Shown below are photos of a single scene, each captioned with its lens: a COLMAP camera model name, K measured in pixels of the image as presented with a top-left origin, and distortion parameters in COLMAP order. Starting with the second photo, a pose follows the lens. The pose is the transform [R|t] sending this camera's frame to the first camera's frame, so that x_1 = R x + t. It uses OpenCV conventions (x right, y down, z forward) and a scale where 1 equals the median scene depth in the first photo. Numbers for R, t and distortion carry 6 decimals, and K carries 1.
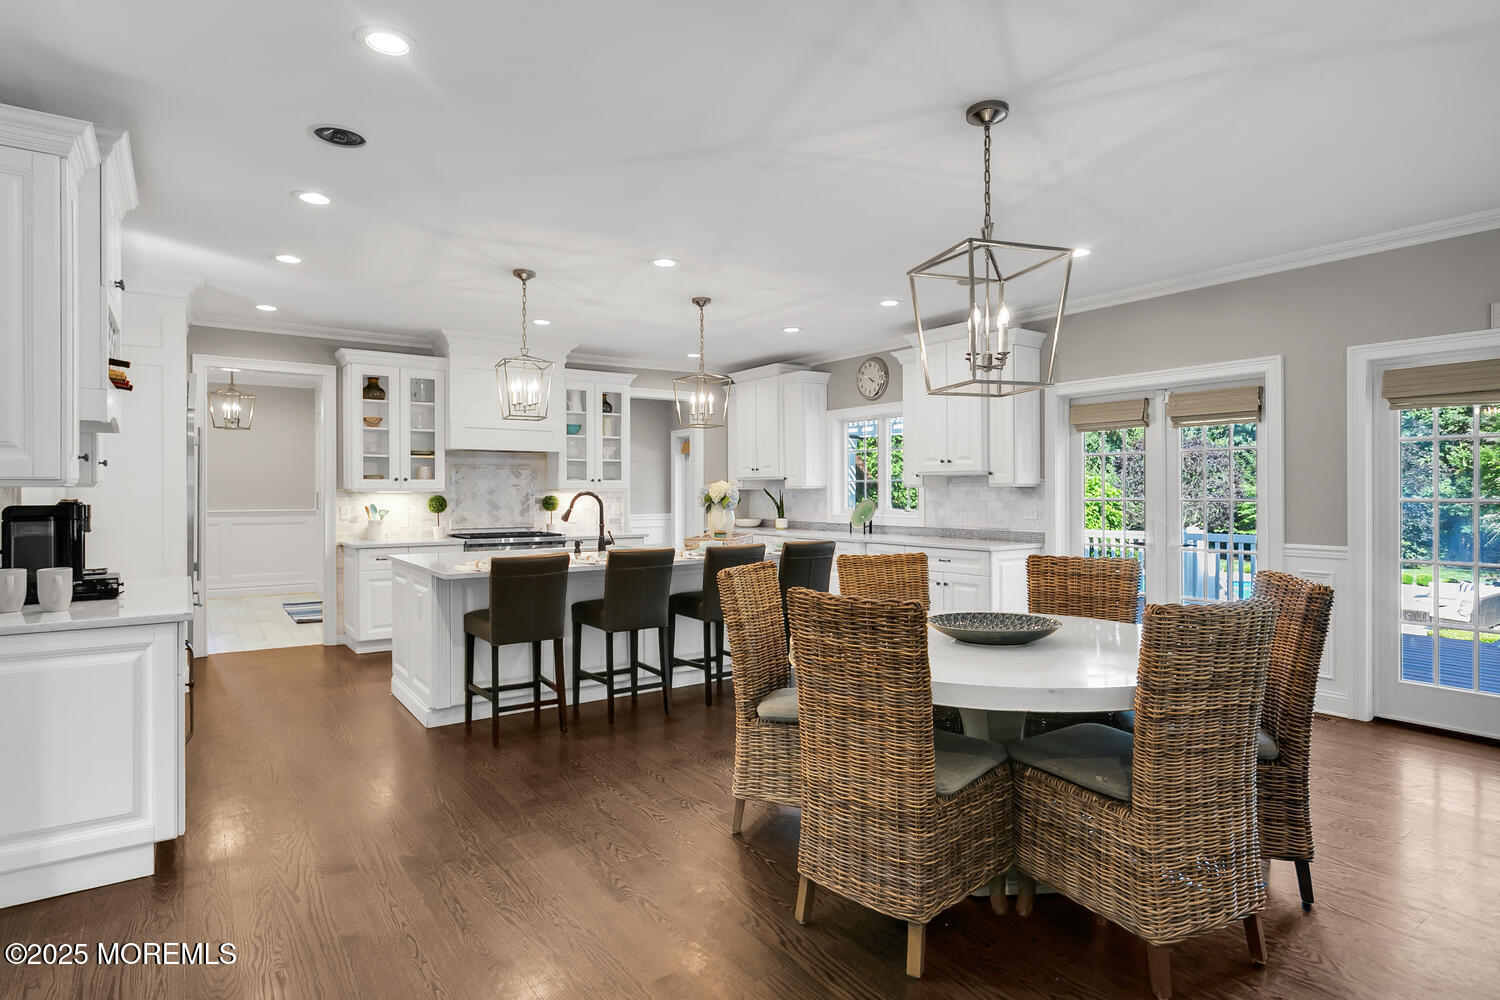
lens RADIAL K [[799.7, 0, 750.0], [0, 799.7, 500.0], [0, 0, 1]] dist [-0.001374, 0.000253]
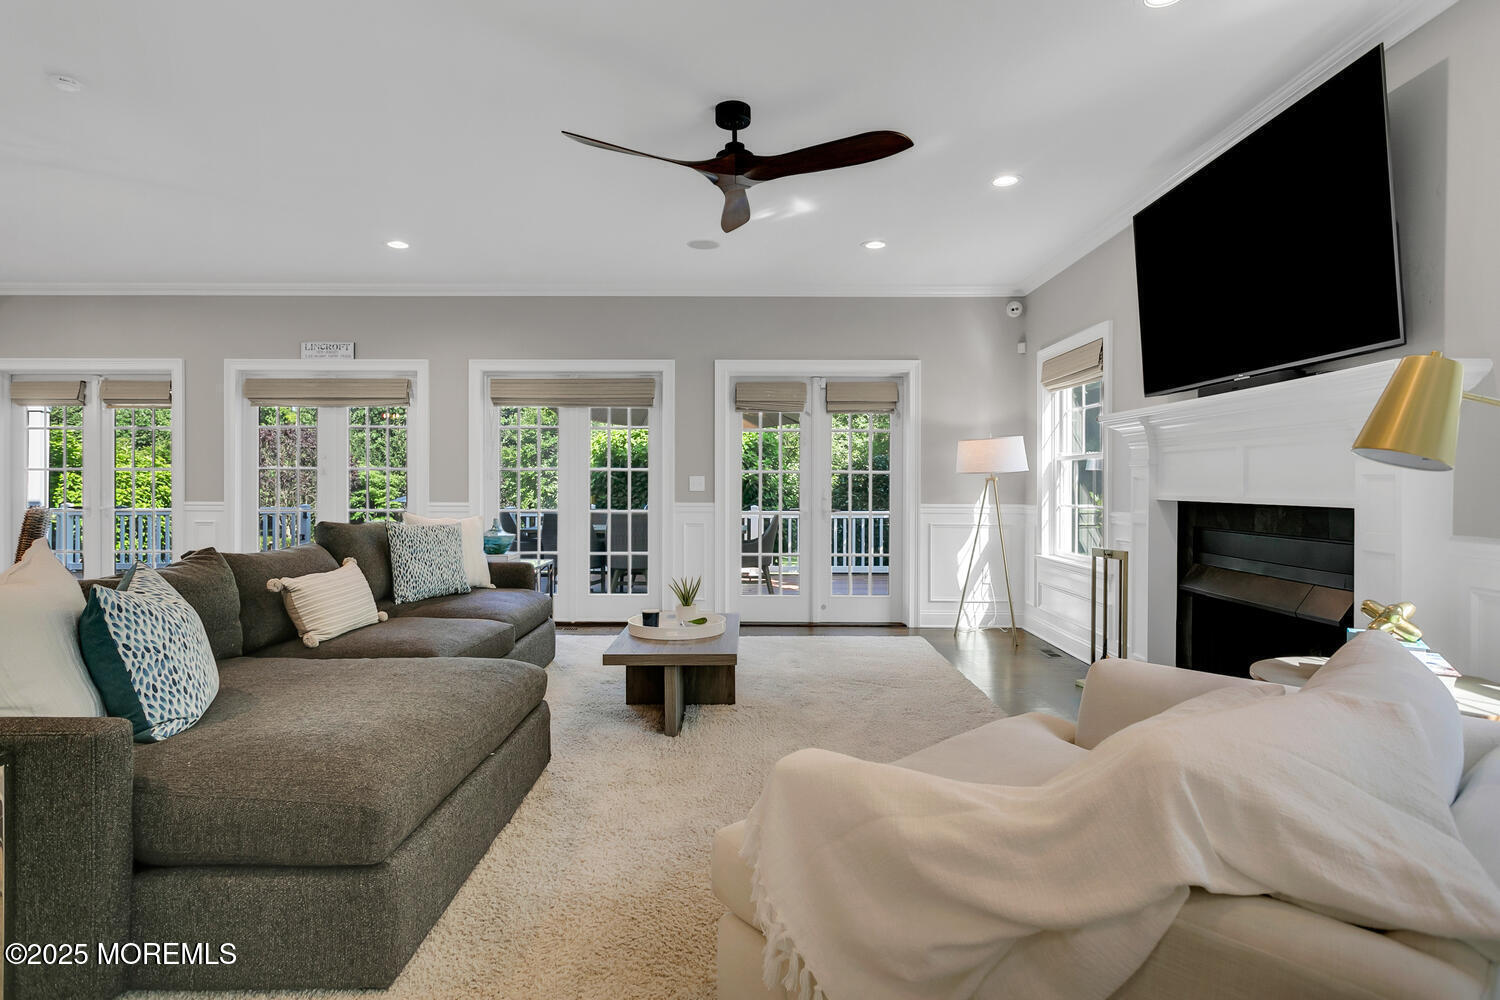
lens RADIAL K [[799.7, 0, 750.0], [0, 799.7, 500.0], [0, 0, 1]] dist [-0.001374, 0.000253]
pose [[0.579666, -0.025304, 0.814461, 0.099402], [0.005093, 0.999611, 0.027431, 0.015751], [-0.814838, -0.011753, 0.579570, -0.412970]]
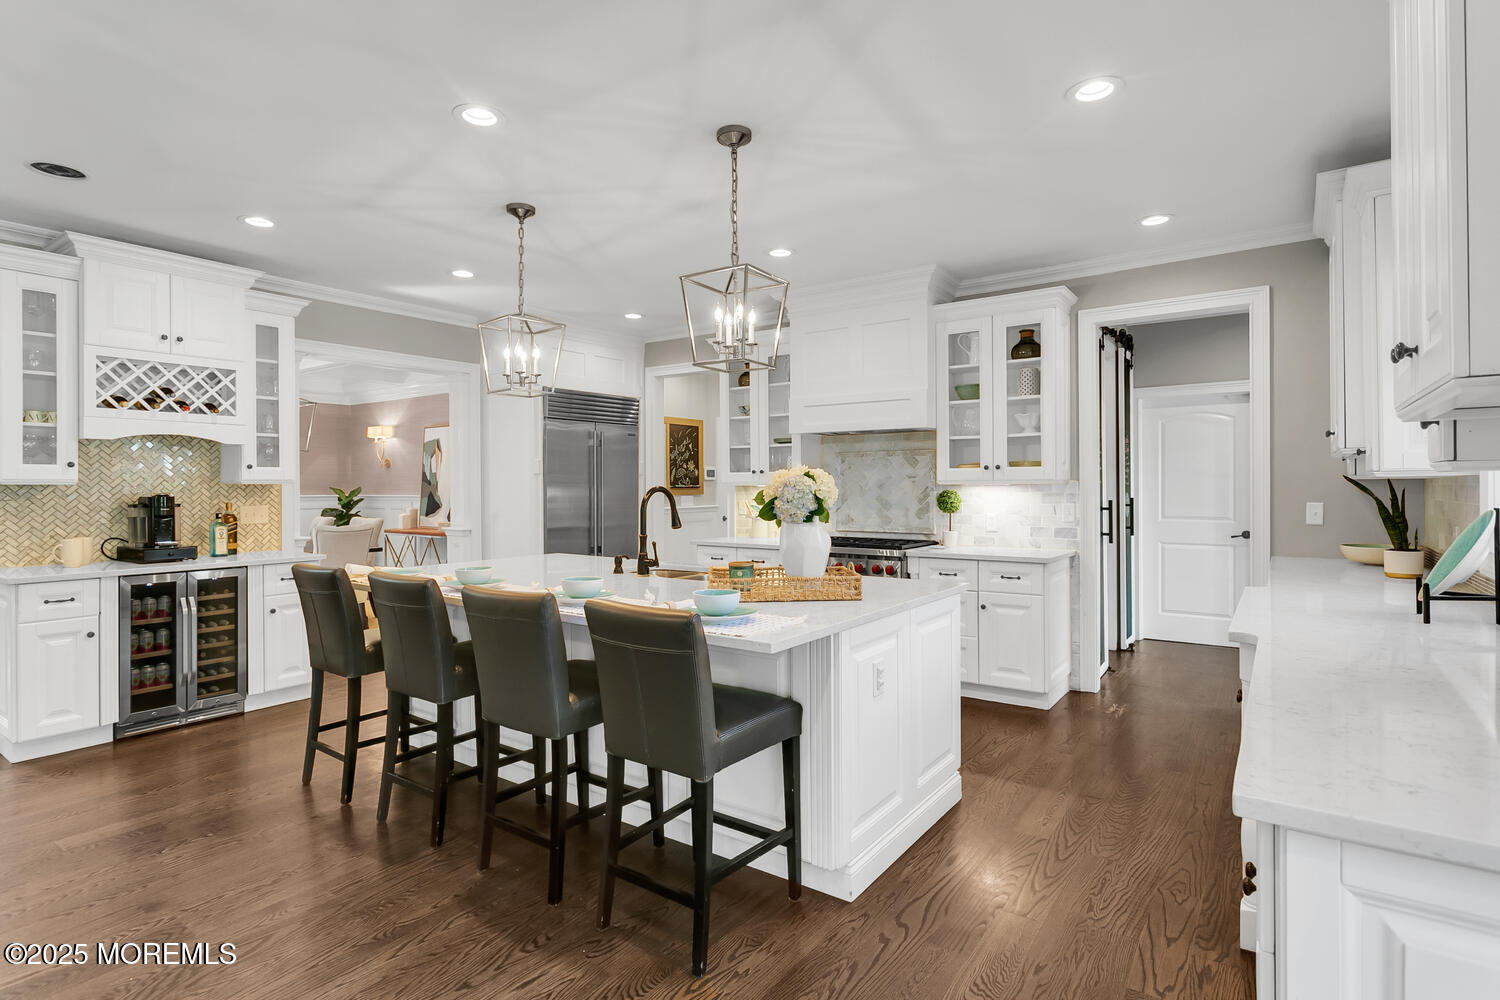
lens RADIAL K [[750.1, 0, 770.1], [0, 750.1, 483.2], [0, 0, 1]] dist [-0.001596, 0.000090]
pose [[0.337913, -0.003871, -0.941169, 0.394654], [-0.005613, 0.999965, -0.006128, -0.008937], [0.941161, 0.007354, 0.337879, 0.798954]]
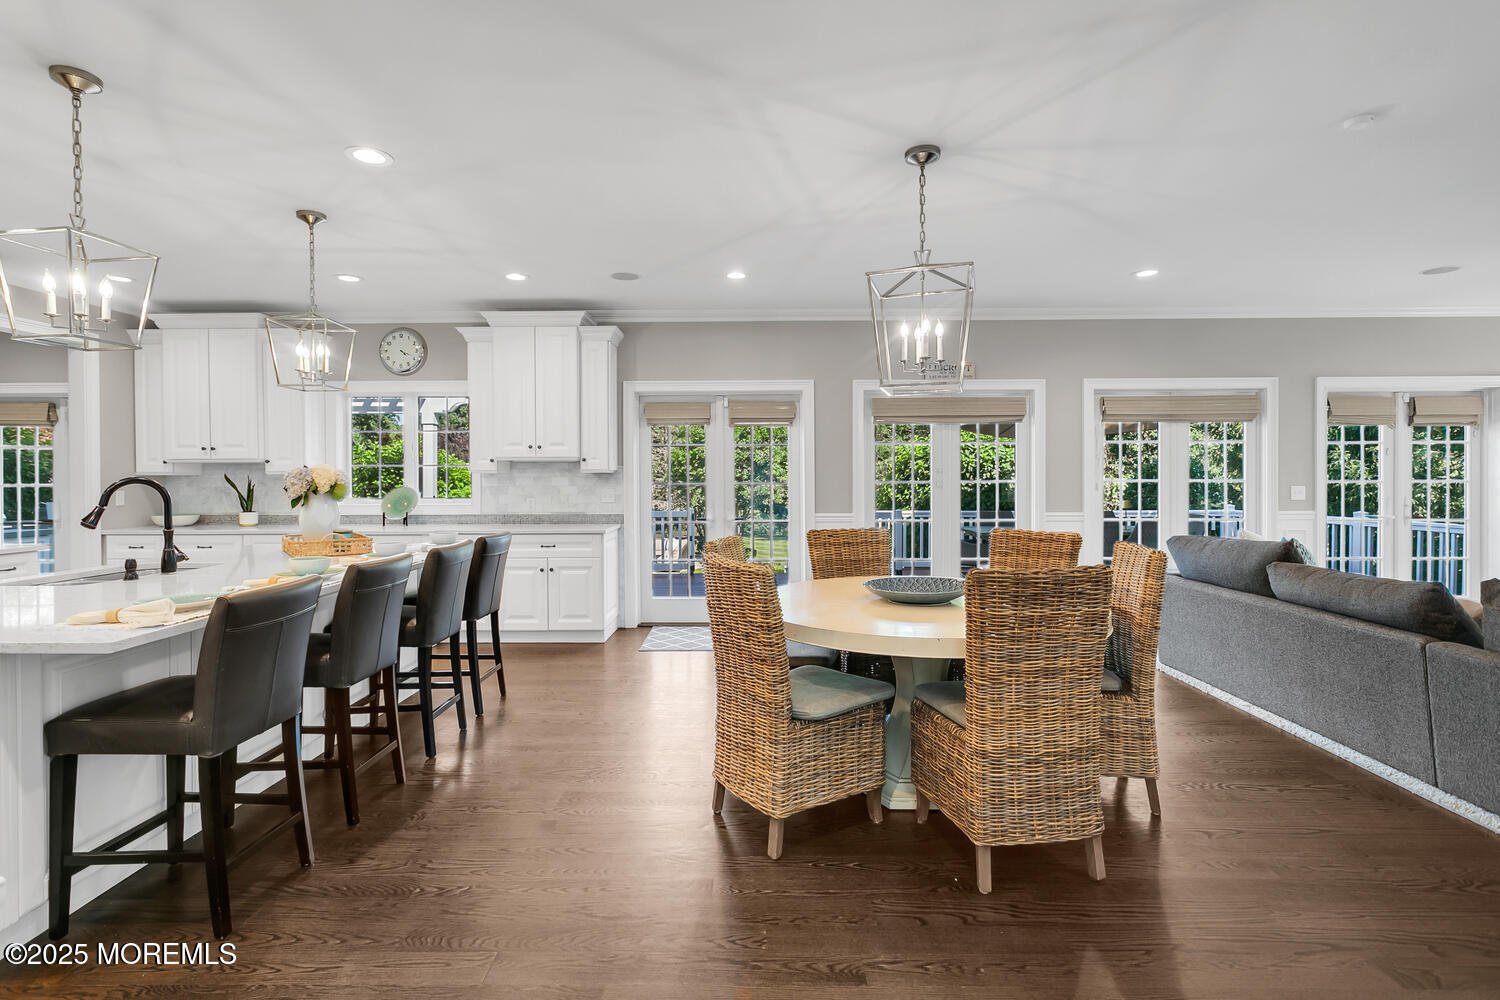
lens RADIAL K [[715.7, 0, 742.0], [0, 715.7, 486.9], [0, 0, 1]] dist [0.001096, 0.000265]
pose [[0.585519, -0.011080, 0.810583, -0.337657], [0.011066, 0.999923, 0.005675, -0.000873], [-0.810583, 0.005647, 0.585596, 0.279679]]
